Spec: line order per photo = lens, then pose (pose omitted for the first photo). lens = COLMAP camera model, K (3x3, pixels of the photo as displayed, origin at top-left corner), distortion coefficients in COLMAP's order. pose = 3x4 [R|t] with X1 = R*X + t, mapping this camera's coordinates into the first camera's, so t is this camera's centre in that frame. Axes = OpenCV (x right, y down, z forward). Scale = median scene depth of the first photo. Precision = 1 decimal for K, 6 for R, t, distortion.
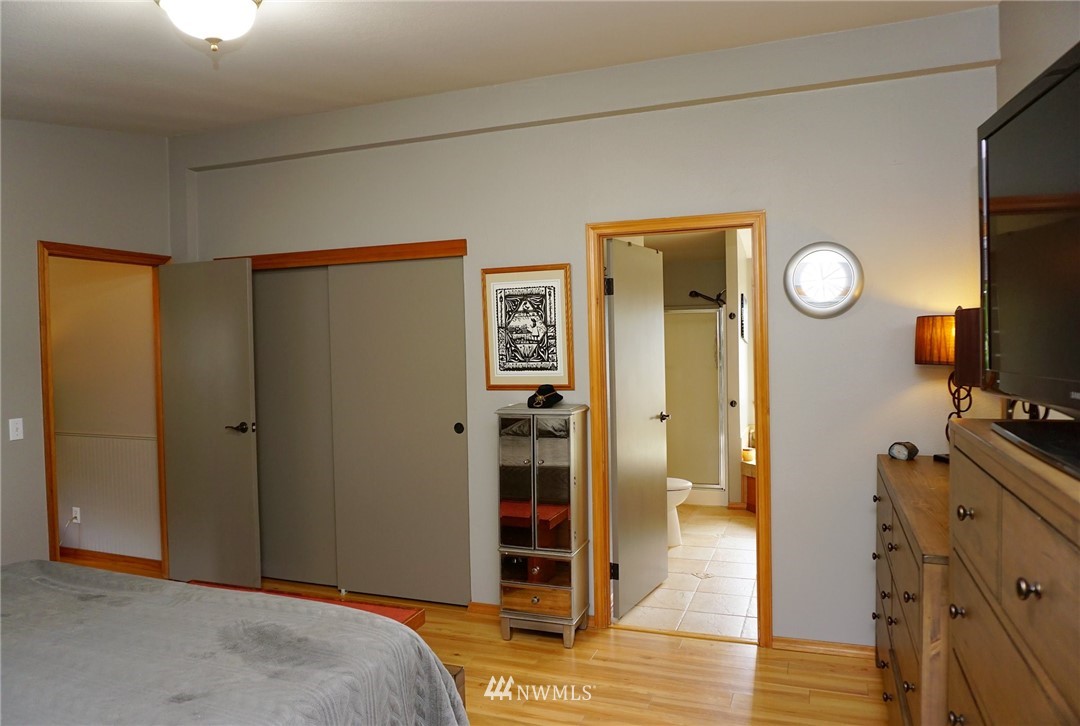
lens RADIAL K [[754.2, 0, 540.0], [0, 754.2, 362.2], [0, 0, 1]] dist [-0.001024, 0.000438]
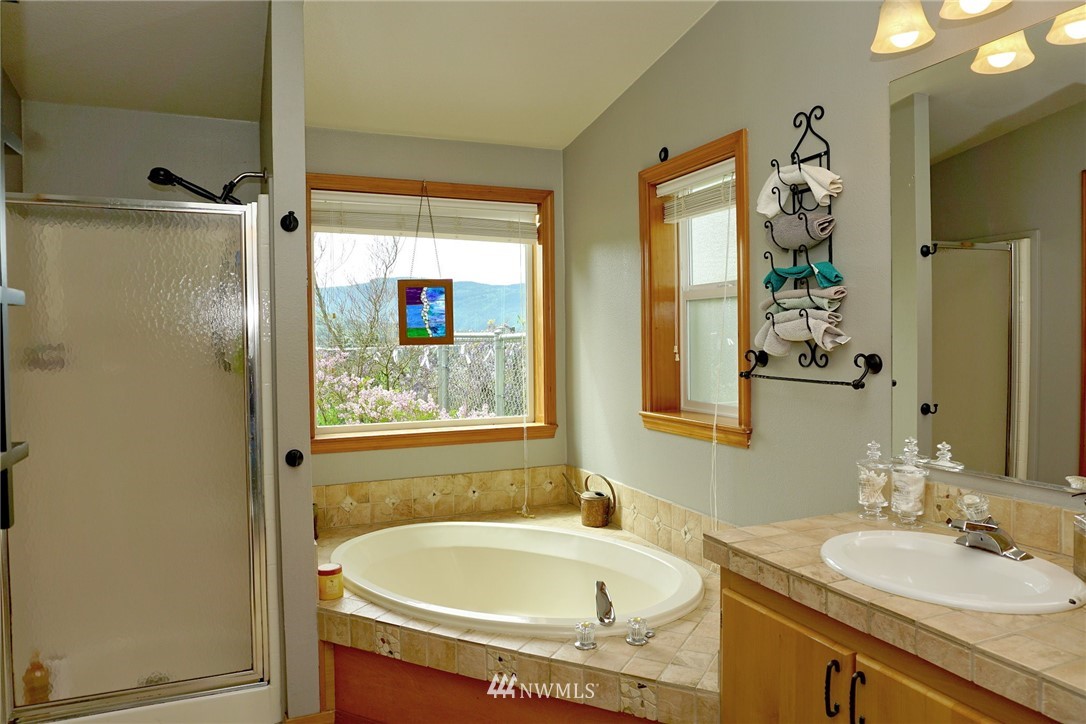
lens RADIAL K [[730.6, 0, 544.1], [0, 730.6, 360.2], [0, 0, 1]] dist [-0.034673, 0.005778]
pose [[0.725769, -0.014139, 0.687794, 0.097077], [0.008872, 0.999898, 0.011192, 0.002943], [-0.687882, -0.002021, 0.725820, 0.647310]]
